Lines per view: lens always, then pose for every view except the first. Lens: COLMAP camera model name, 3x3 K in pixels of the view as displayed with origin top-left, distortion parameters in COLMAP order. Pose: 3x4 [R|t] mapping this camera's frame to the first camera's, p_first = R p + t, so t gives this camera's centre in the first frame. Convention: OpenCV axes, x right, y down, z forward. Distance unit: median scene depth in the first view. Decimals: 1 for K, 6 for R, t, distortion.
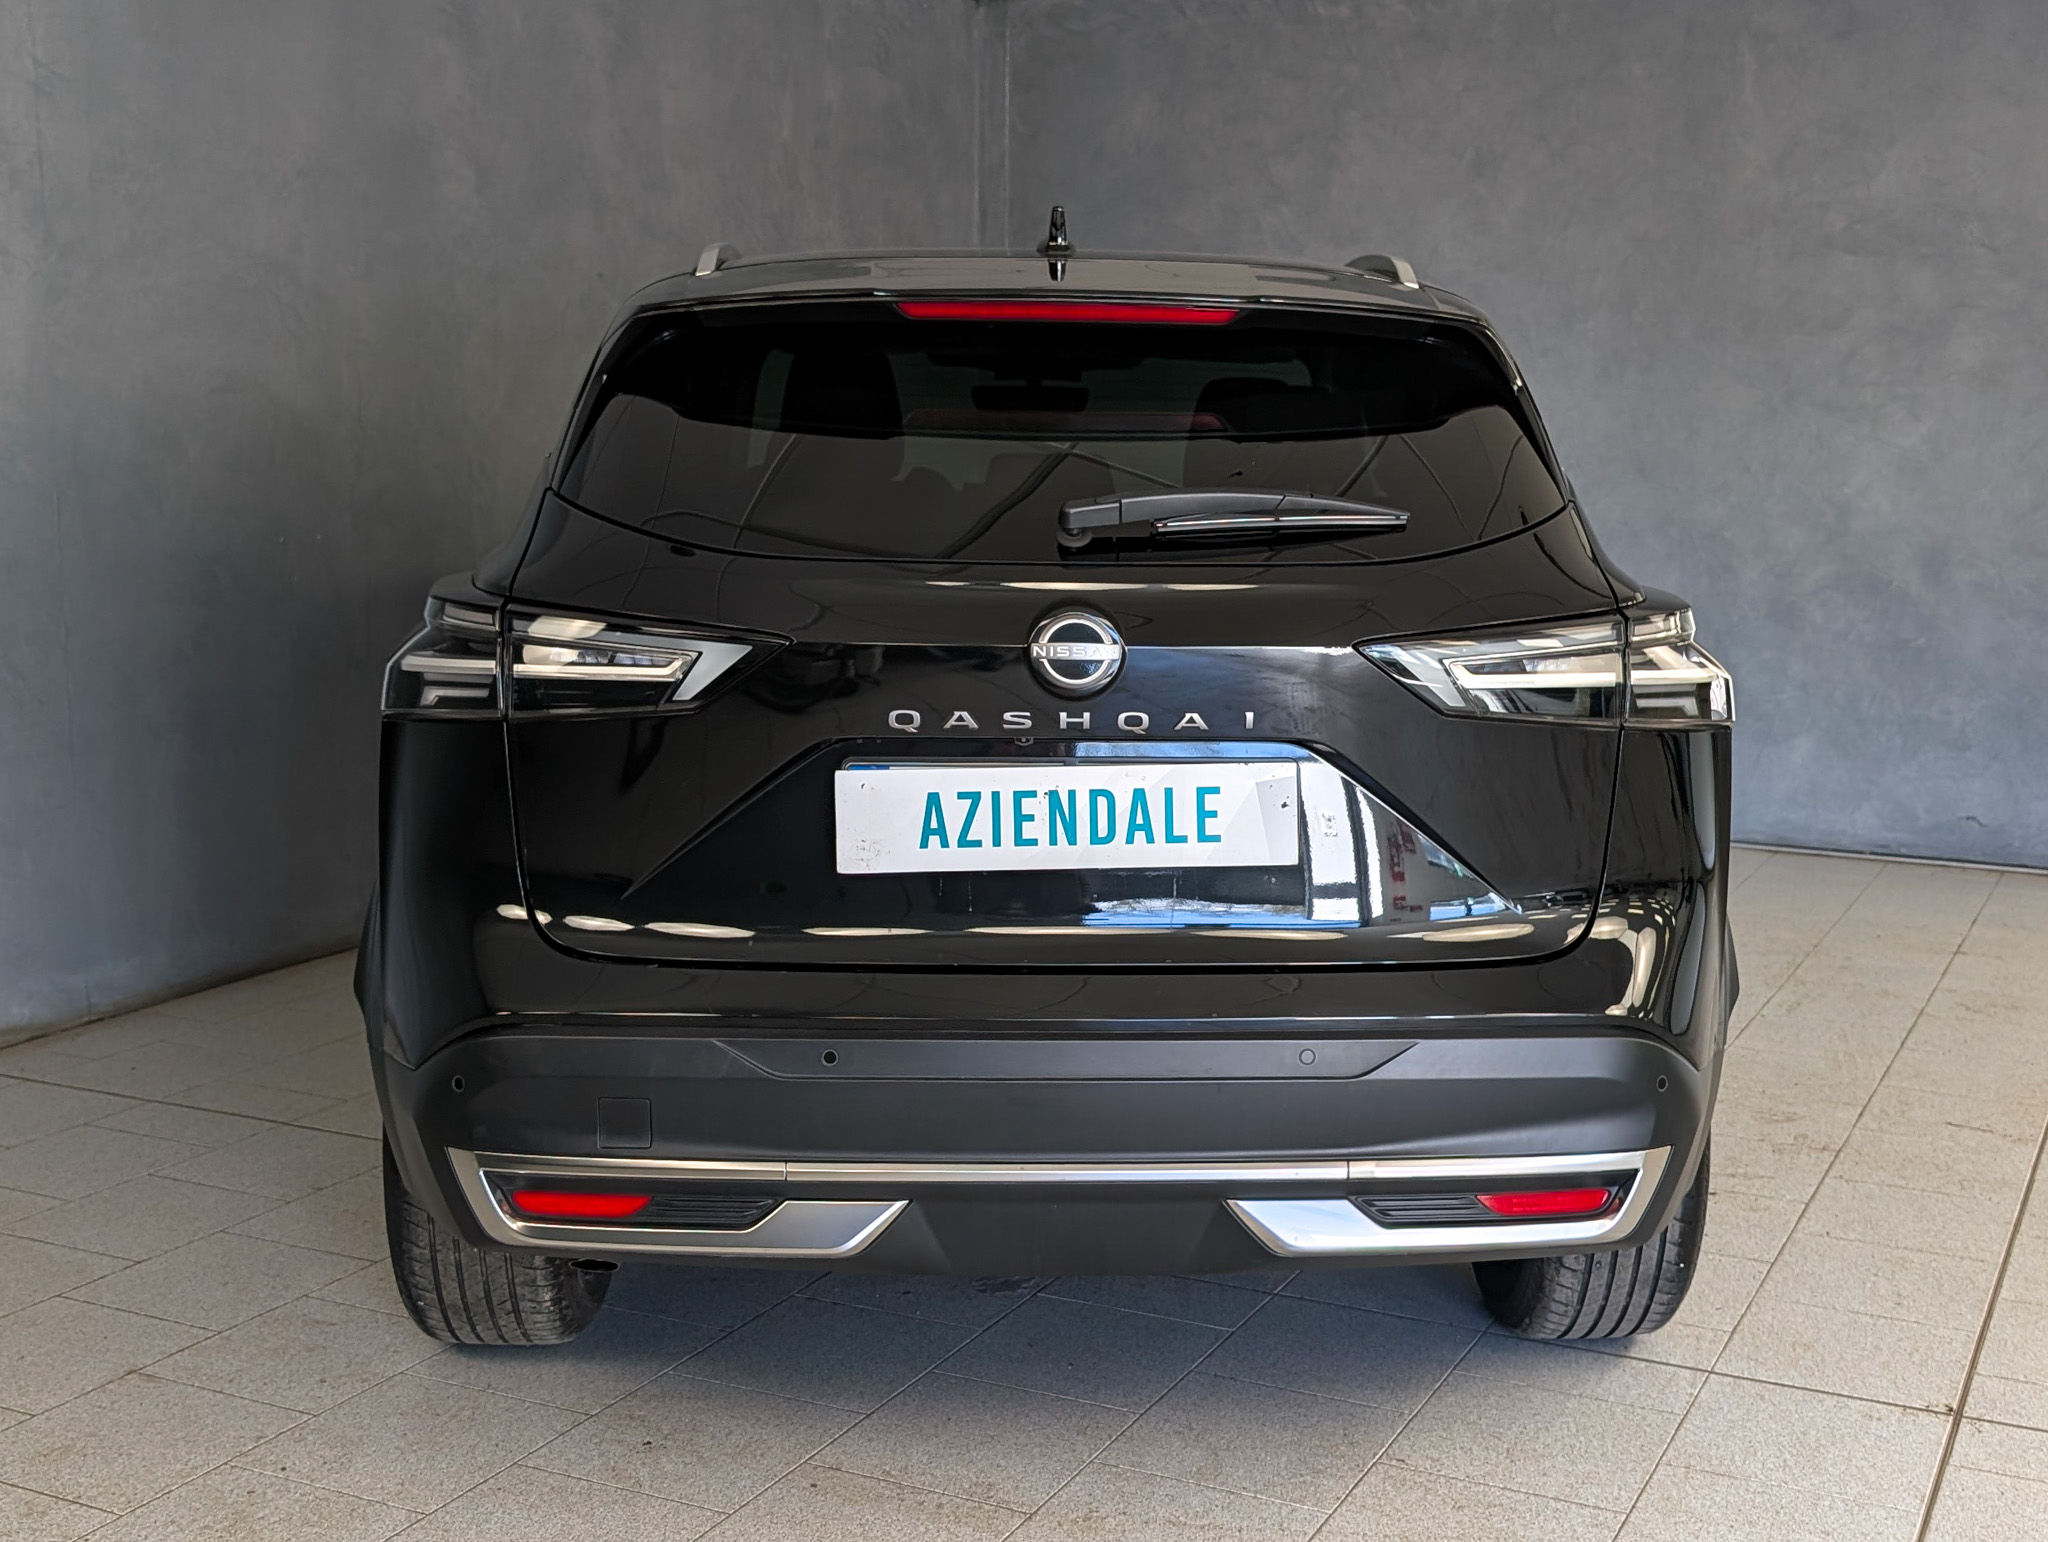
lens RADIAL K [[1480.0, 0, 1045.2], [0, 1480.0, 775.0], [0, 0, 1]] dist [0.014262, -0.006228]
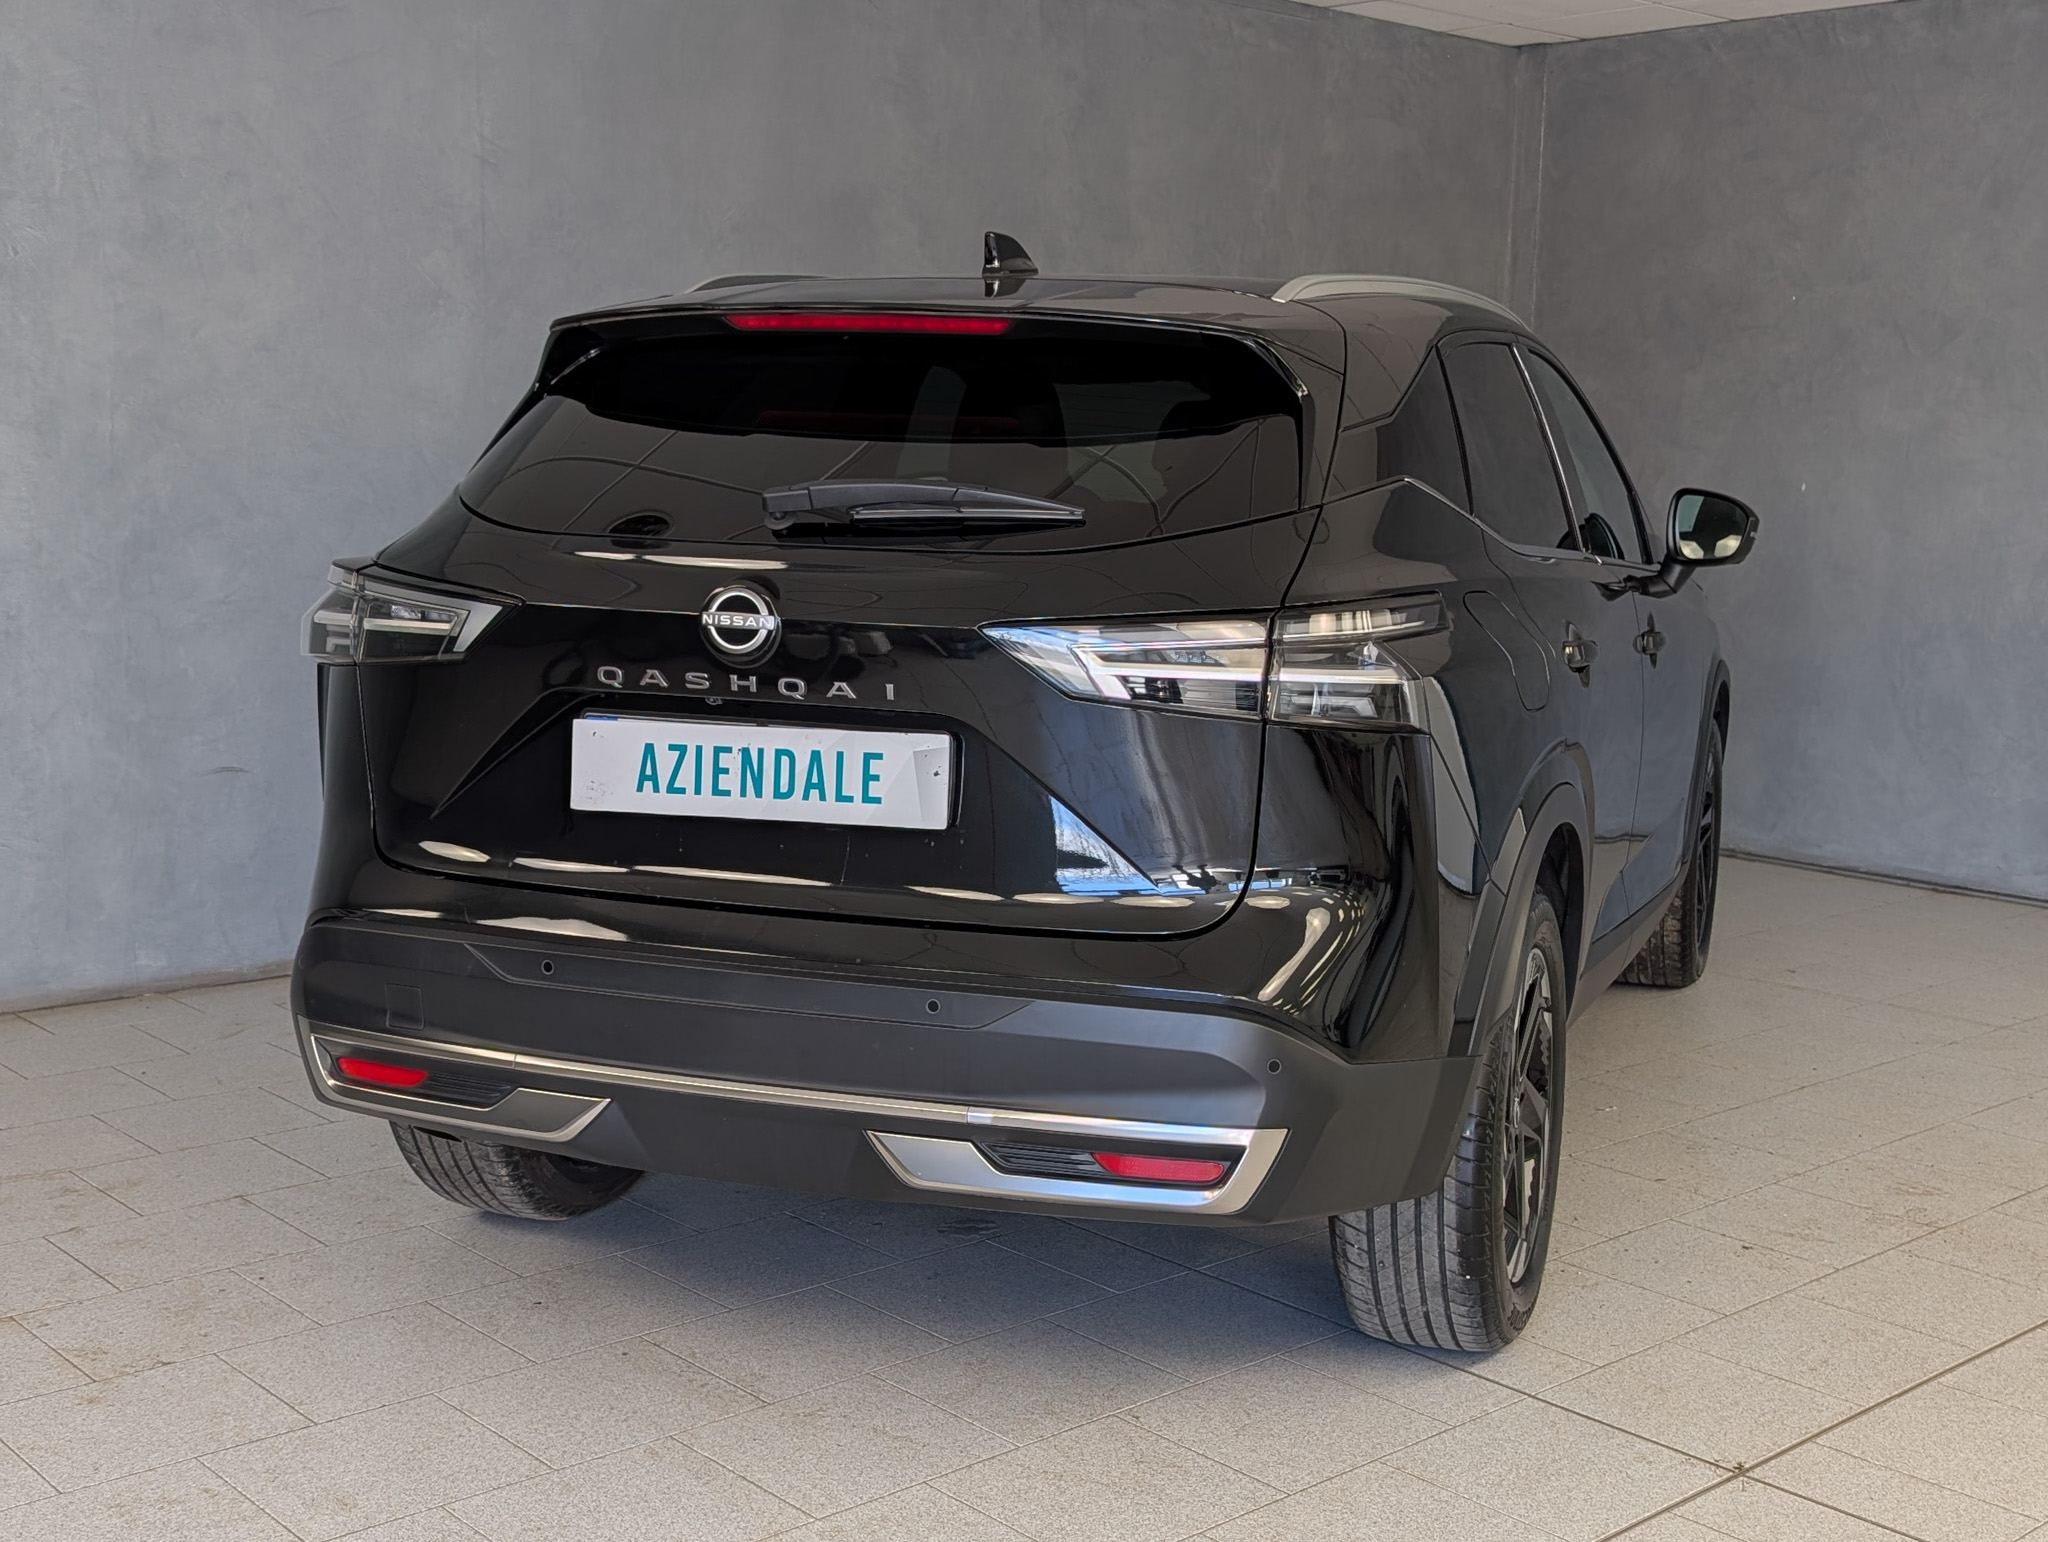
lens RADIAL K [[1431.5, 0, 1226.2], [0, 1431.5, 806.1], [0, 0, 1]] dist [0.020121, -0.010700]
pose [[0.972674, 0.067431, -0.222166, 0.592903], [-0.067305, 0.997699, 0.008147, 0.020841], [0.222204, 0.007028, 0.974975, 0.023829]]
